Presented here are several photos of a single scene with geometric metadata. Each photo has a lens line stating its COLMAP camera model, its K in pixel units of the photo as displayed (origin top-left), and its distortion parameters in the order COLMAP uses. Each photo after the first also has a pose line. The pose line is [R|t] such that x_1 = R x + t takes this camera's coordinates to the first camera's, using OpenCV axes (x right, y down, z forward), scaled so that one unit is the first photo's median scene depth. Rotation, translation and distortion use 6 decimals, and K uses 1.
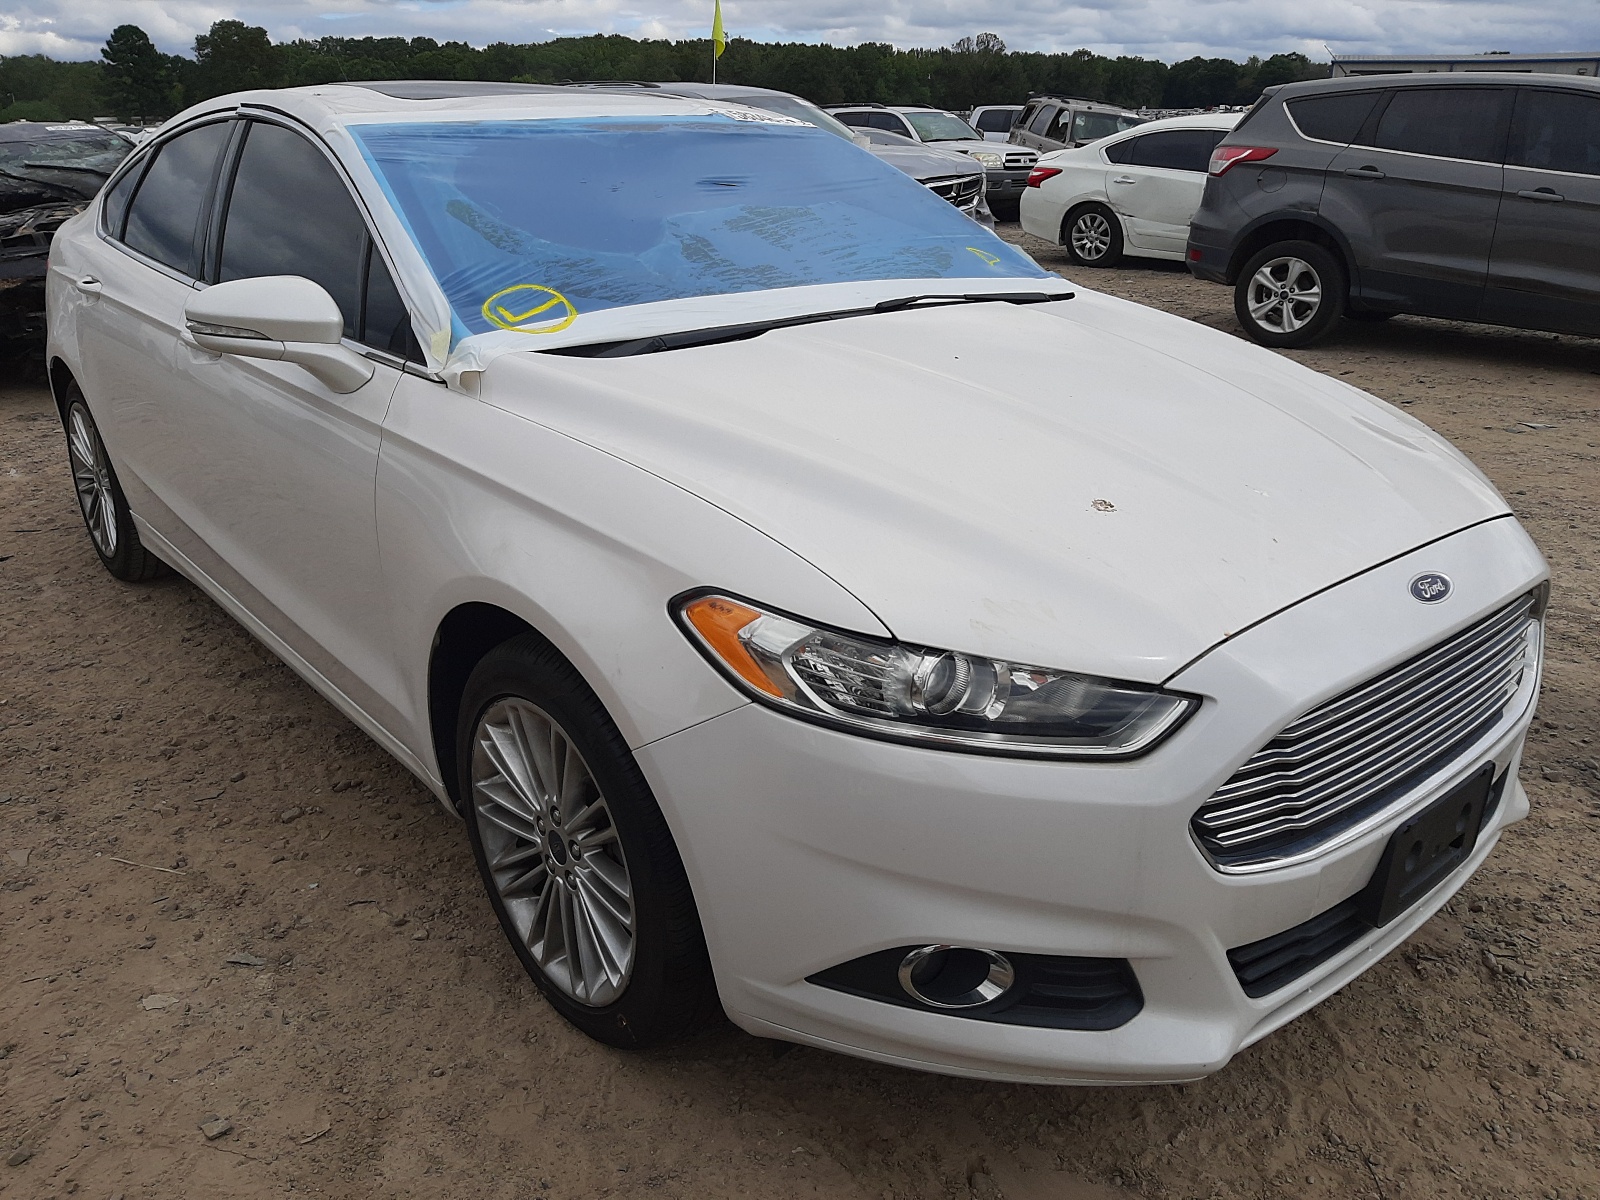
lens RADIAL K [[1223.0, 0, 800.0], [0, 1223.0, 600.0], [0, 0, 1]] dist [0.060672, -0.139074]
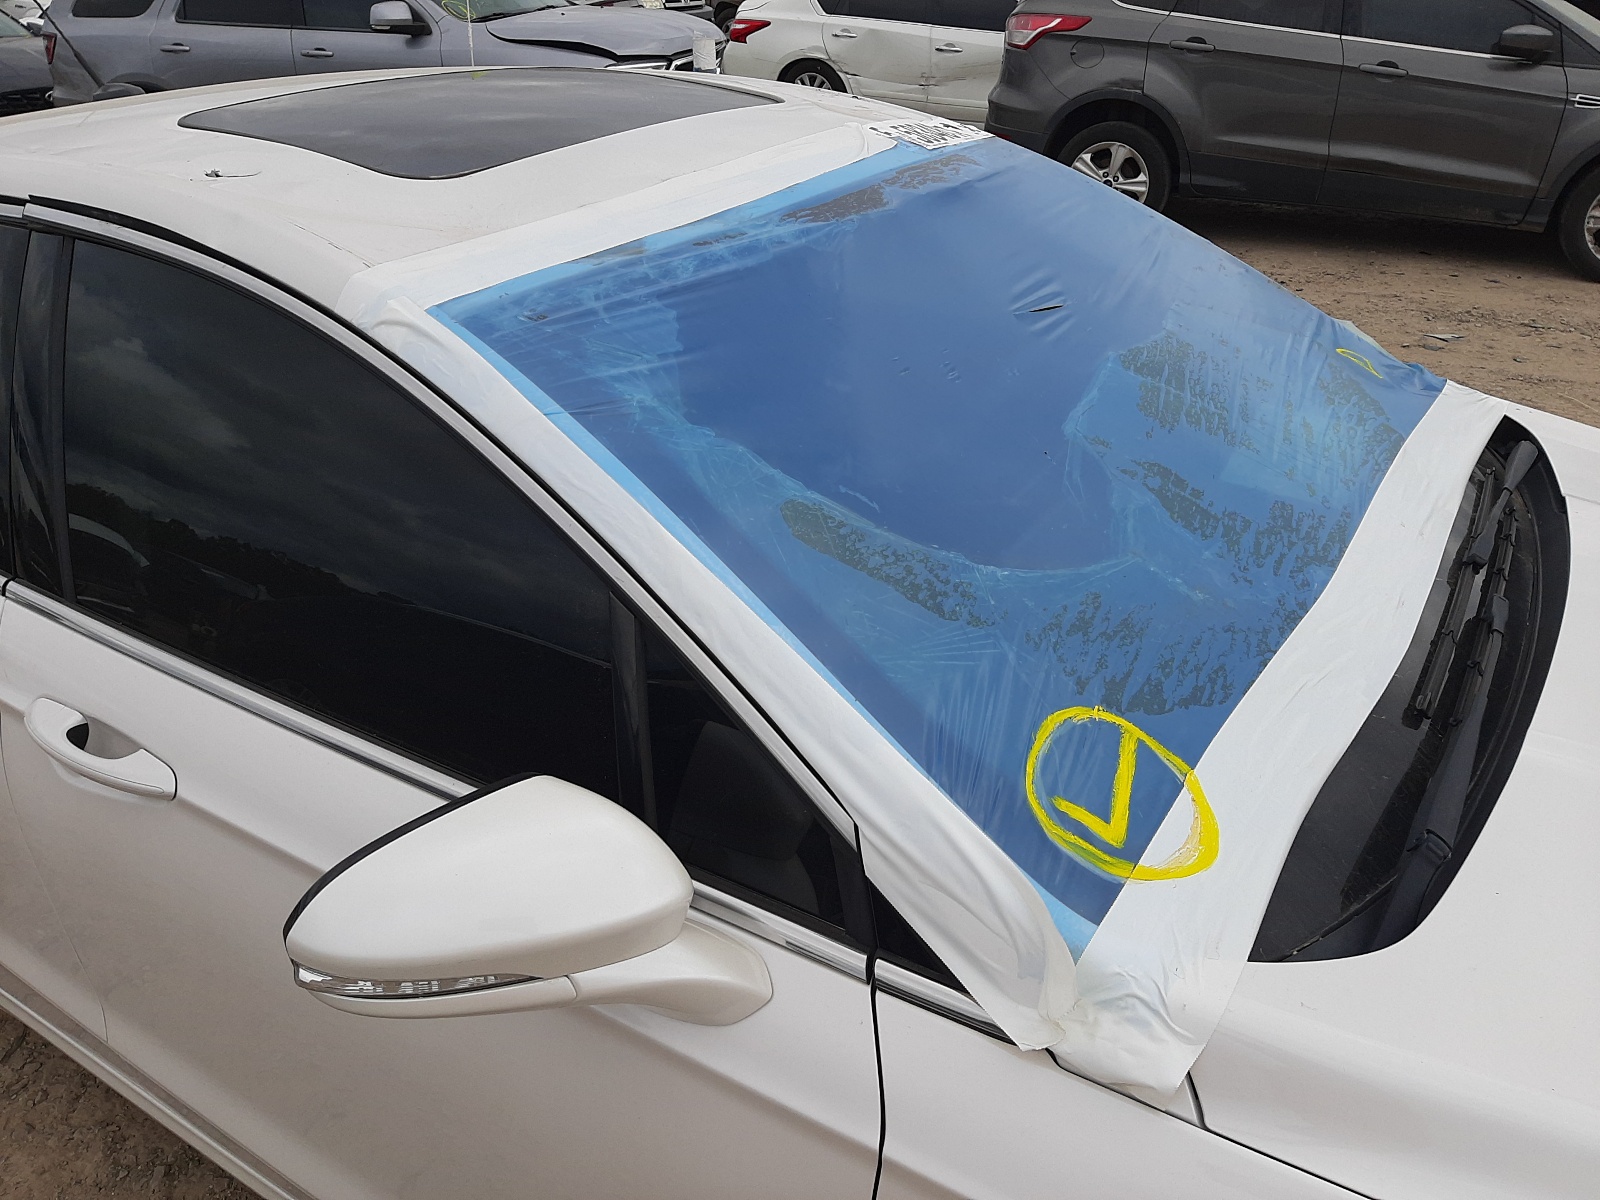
lens RADIAL K [[1223.0, 0, 800.0], [0, 1223.0, 600.0], [0, 0, 1]] dist [0.060672, -0.139074]
pose [[0.950059, -0.155488, 0.270578, -0.132517], [0.119846, 0.982338, 0.143696, -0.115287], [-0.288142, -0.104092, 0.951913, 0.183215]]
